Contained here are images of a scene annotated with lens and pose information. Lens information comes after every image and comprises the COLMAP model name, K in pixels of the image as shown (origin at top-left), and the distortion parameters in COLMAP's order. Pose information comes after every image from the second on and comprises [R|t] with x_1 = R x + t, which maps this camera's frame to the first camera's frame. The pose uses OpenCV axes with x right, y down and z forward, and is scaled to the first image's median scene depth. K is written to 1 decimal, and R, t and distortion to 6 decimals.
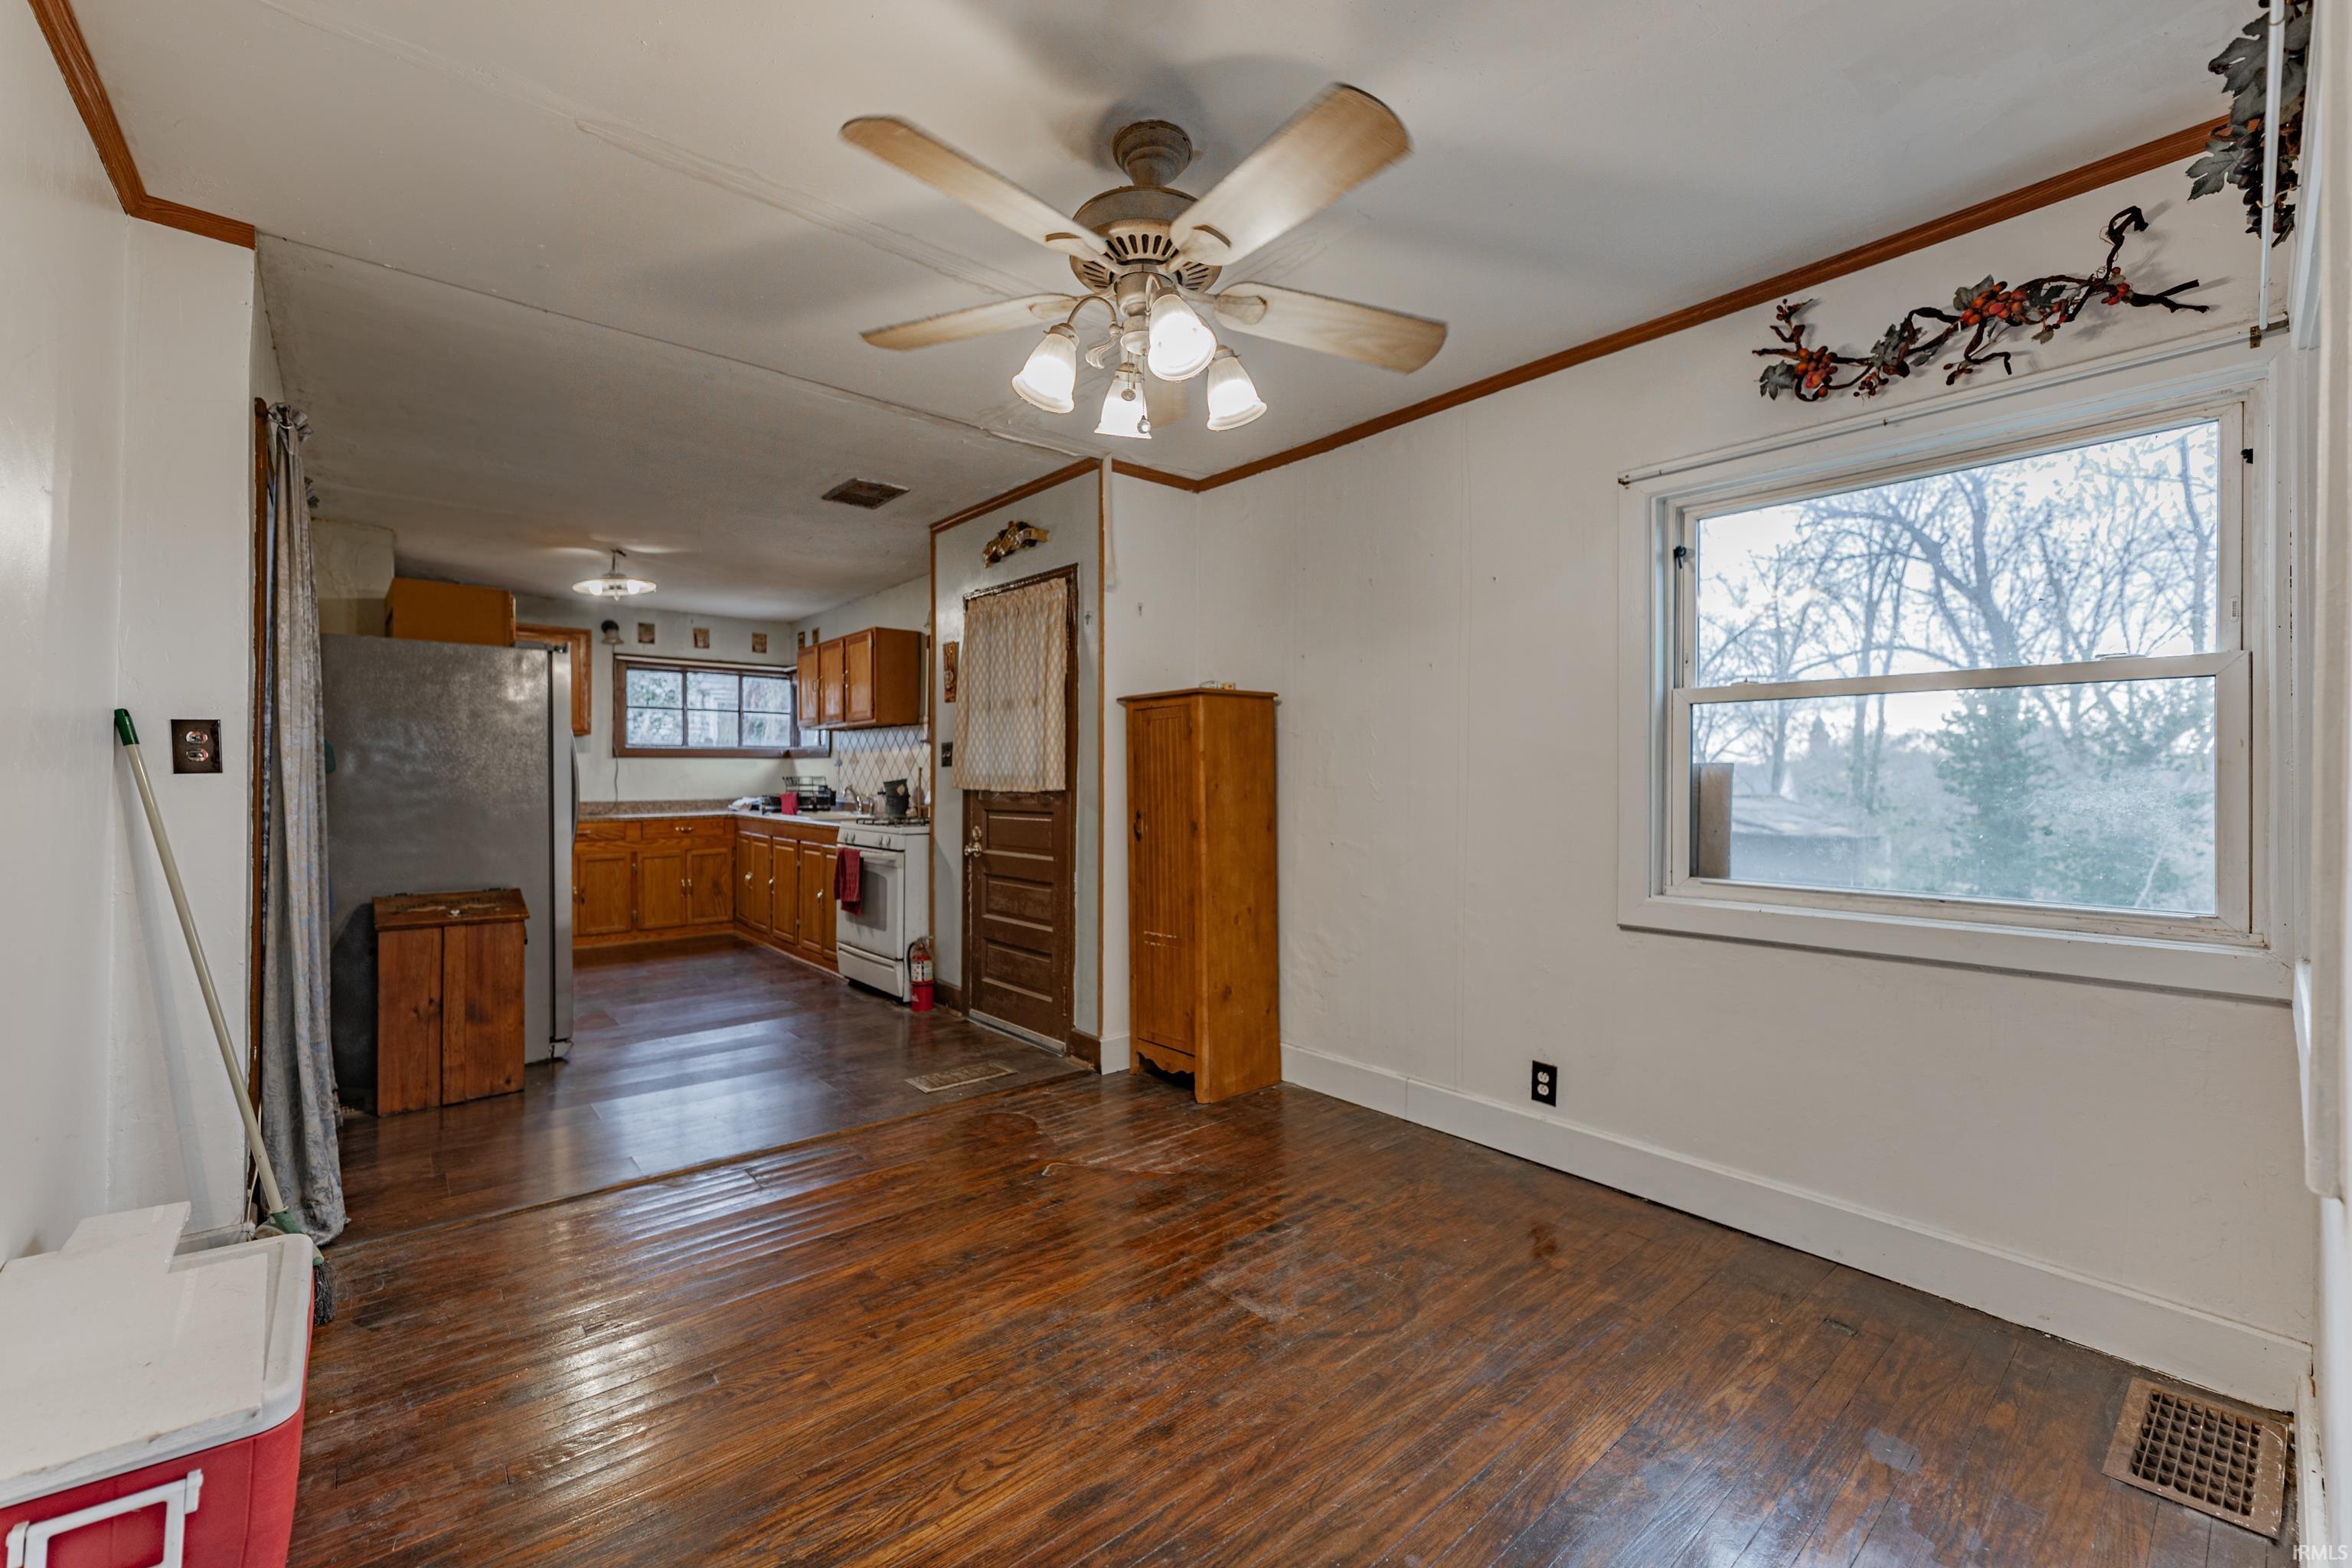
lens RADIAL K [[949.9, 0, 1140.6], [0, 949.9, 776.3], [0, 0, 1]] dist [0.006523, 0.000021]
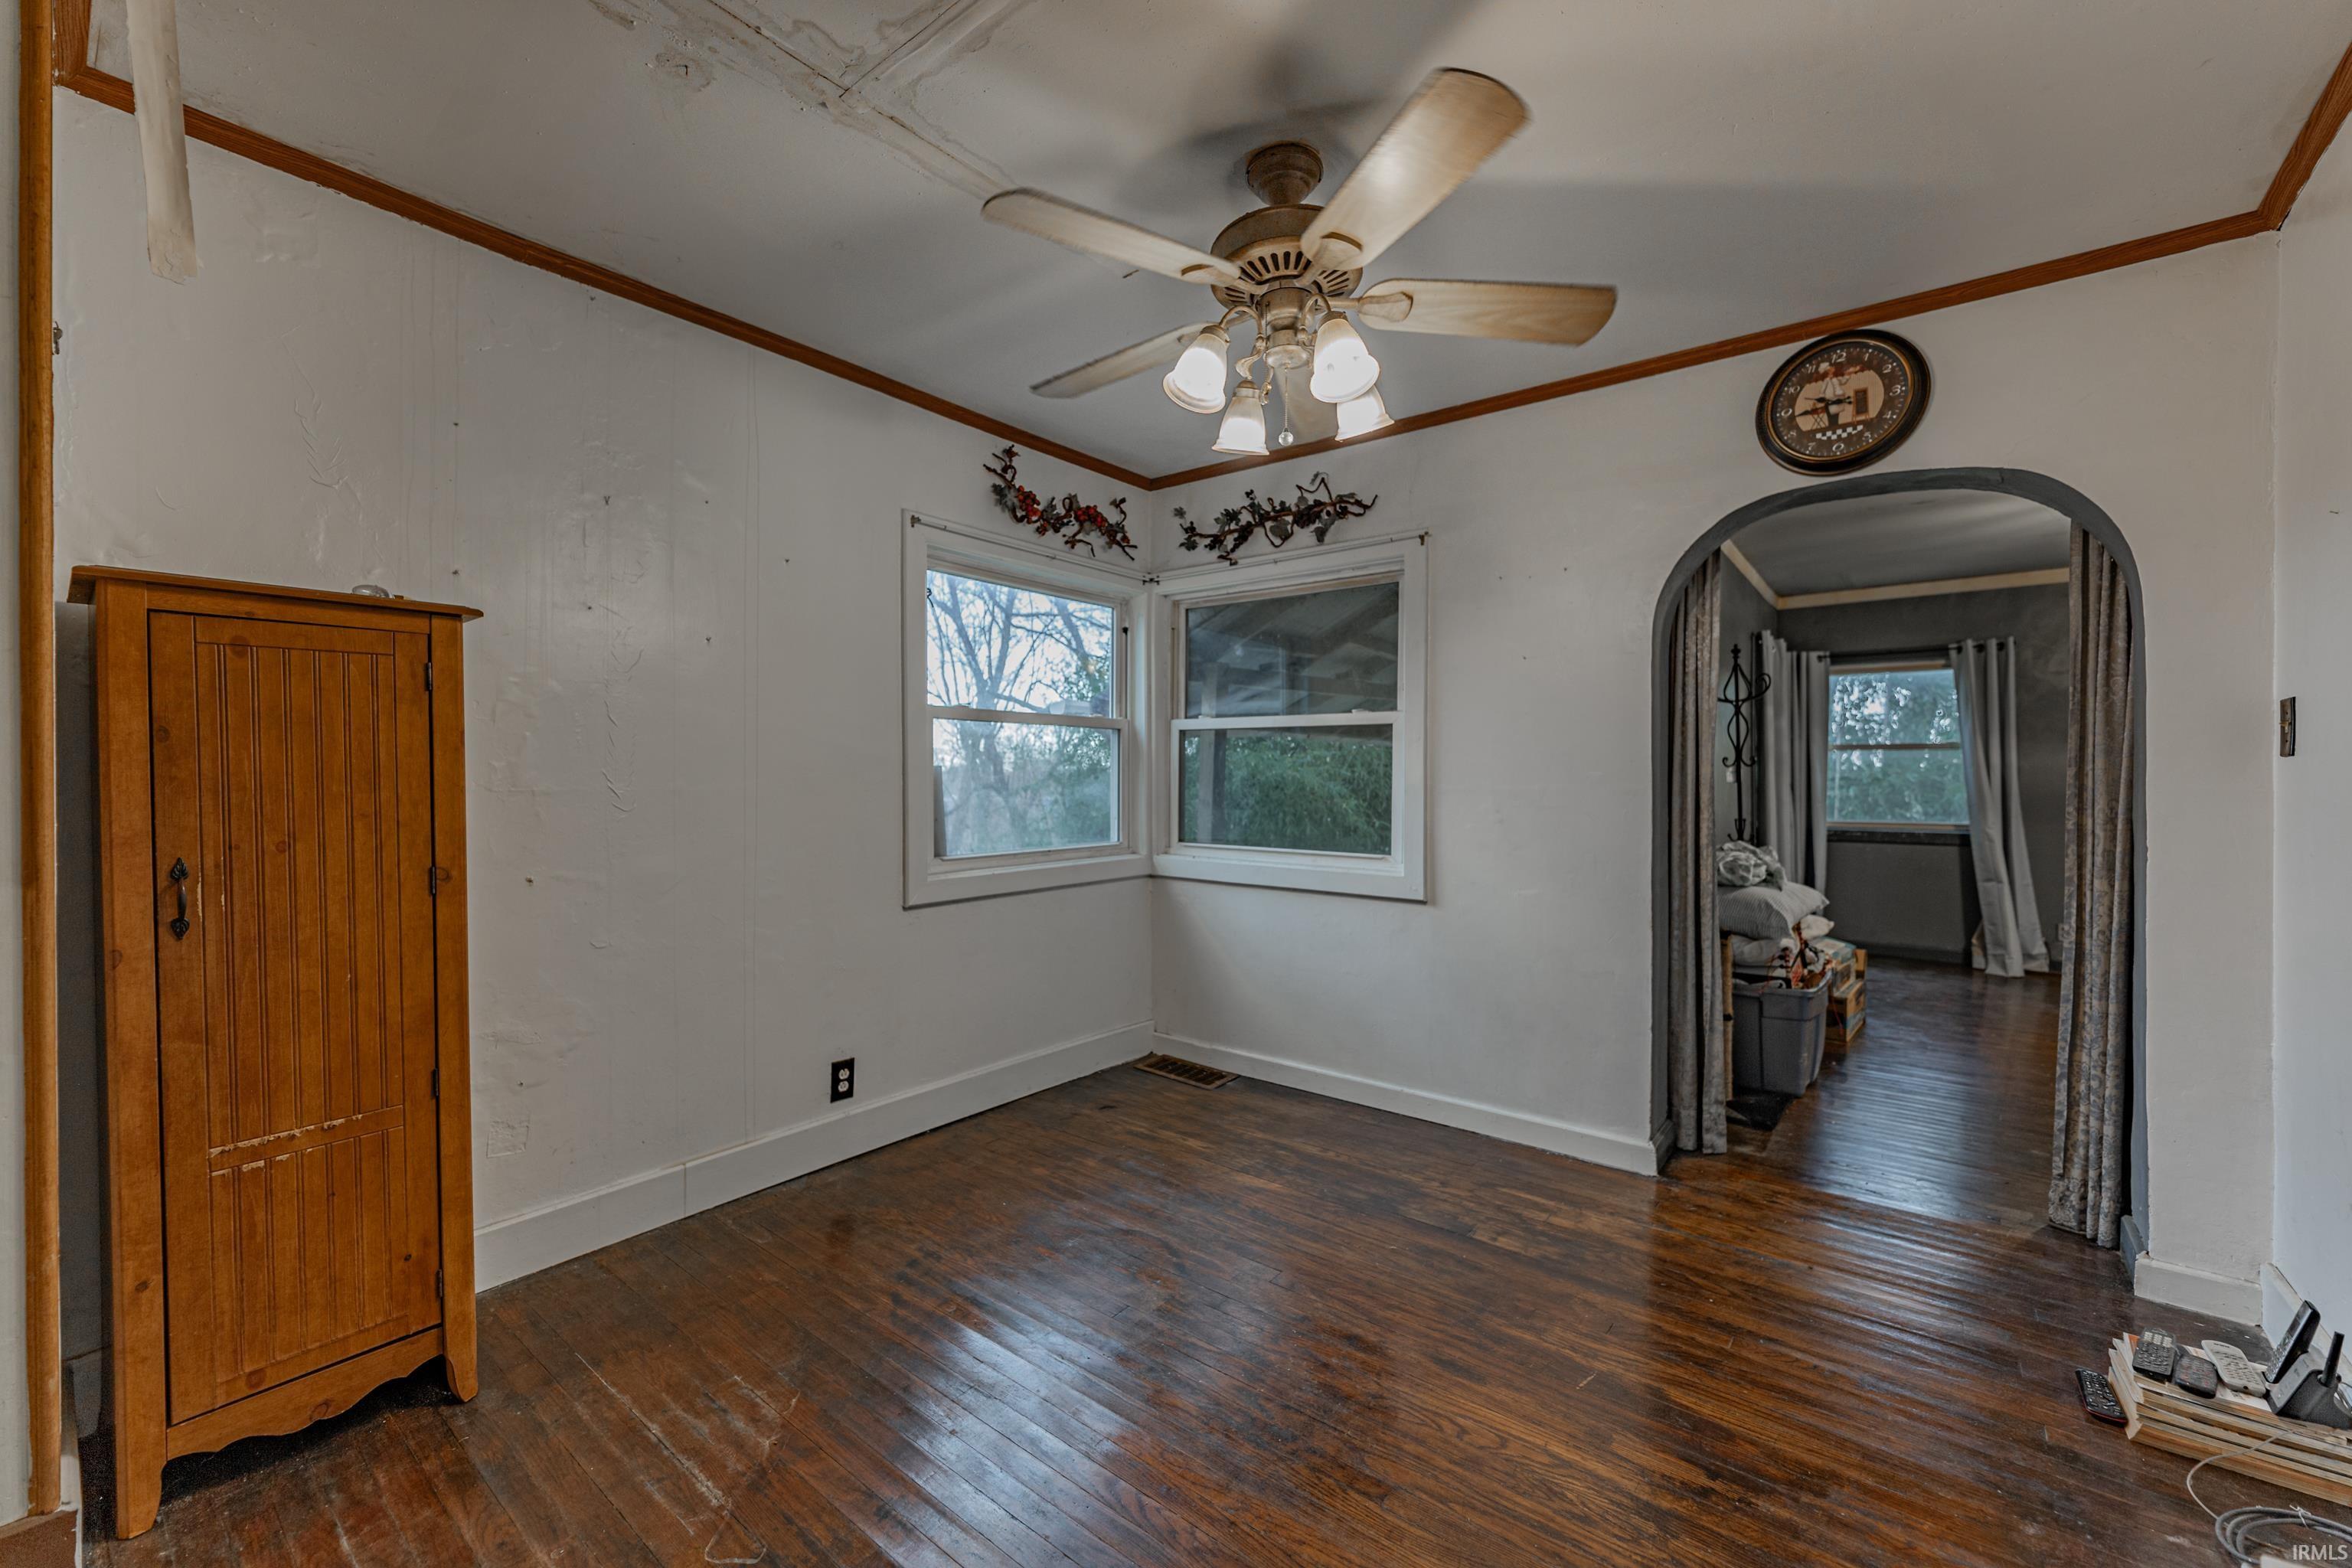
lens RADIAL K [[949.9, 0, 1168.4], [0, 949.9, 782.3], [0, 0, 1]] dist [0.006523, 0.000021]
pose [[-0.211602, -0.009690, 0.977308, -0.757389], [-0.005510, 0.999947, 0.008721, -0.005203], [-0.977340, -0.003540, -0.211644, 1.046661]]
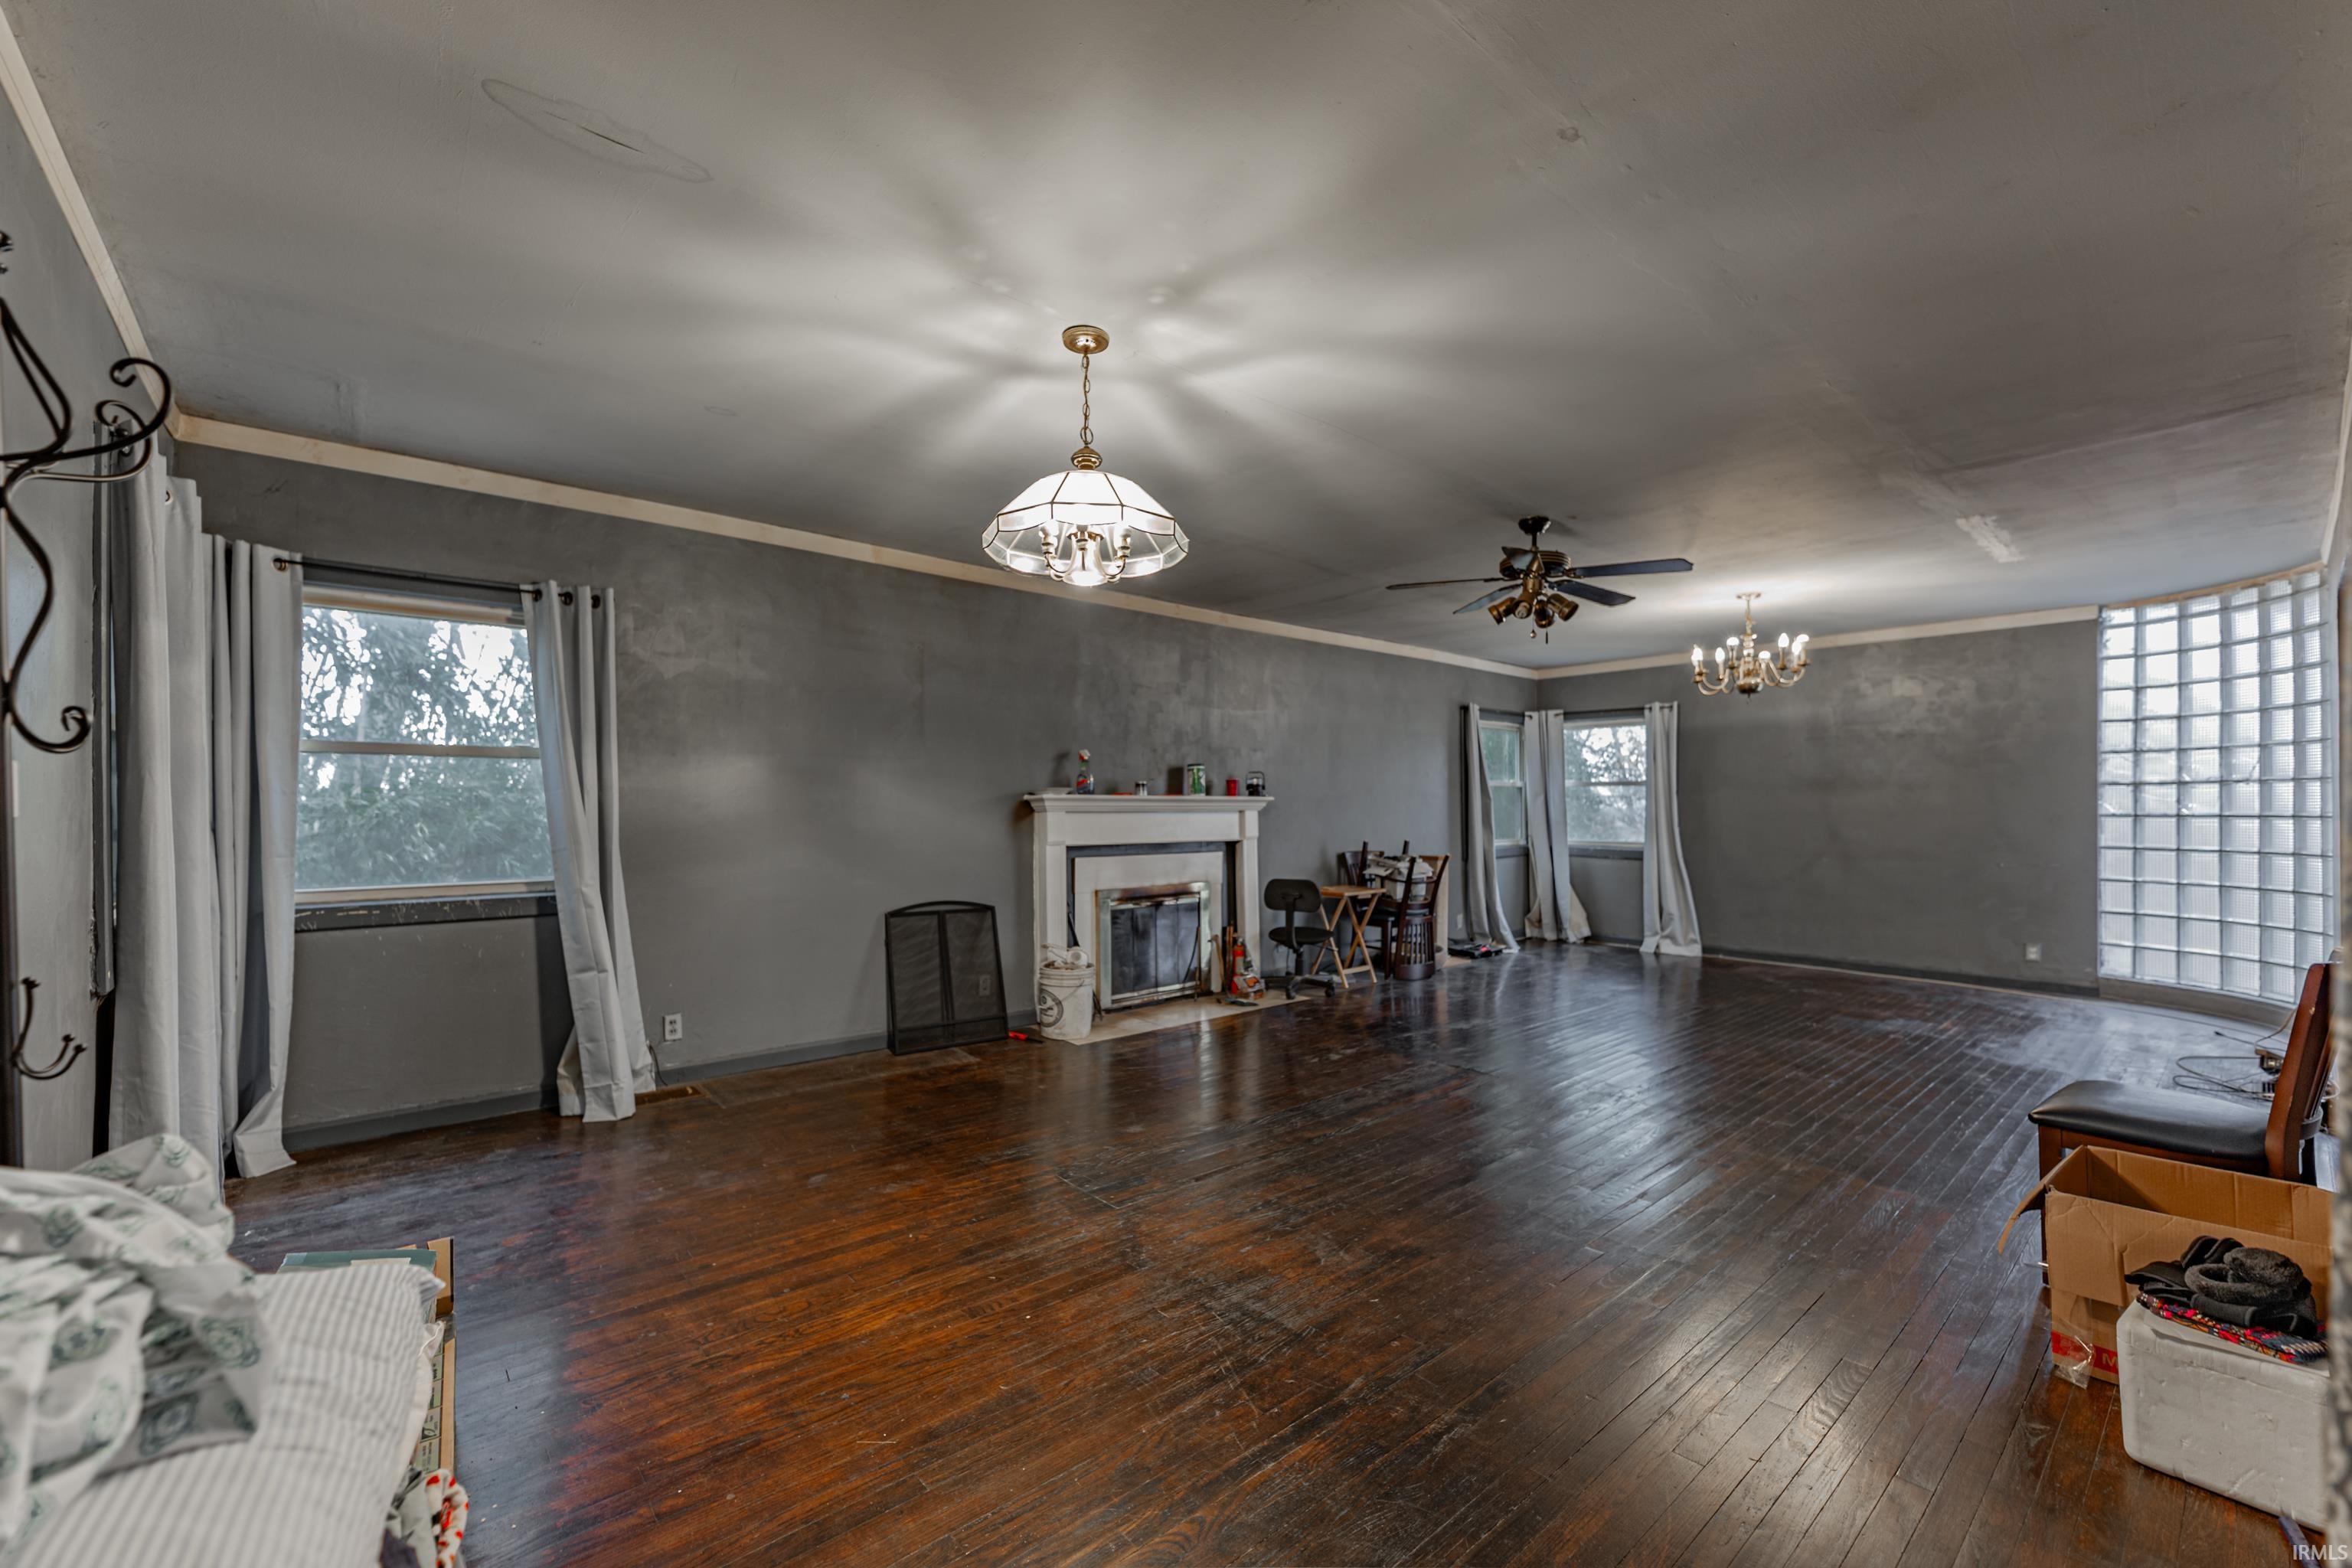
lens RADIAL K [[949.9, 0, 1154.5], [0, 949.9, 797.6], [0, 0, 1]] dist [0.006523, 0.000021]
pose [[-0.999797, 0.000980, -0.020123, -0.391362], [0.001344, 0.999835, -0.018110, -0.000055], [0.020102, -0.018134, -0.999633, 0.693085]]
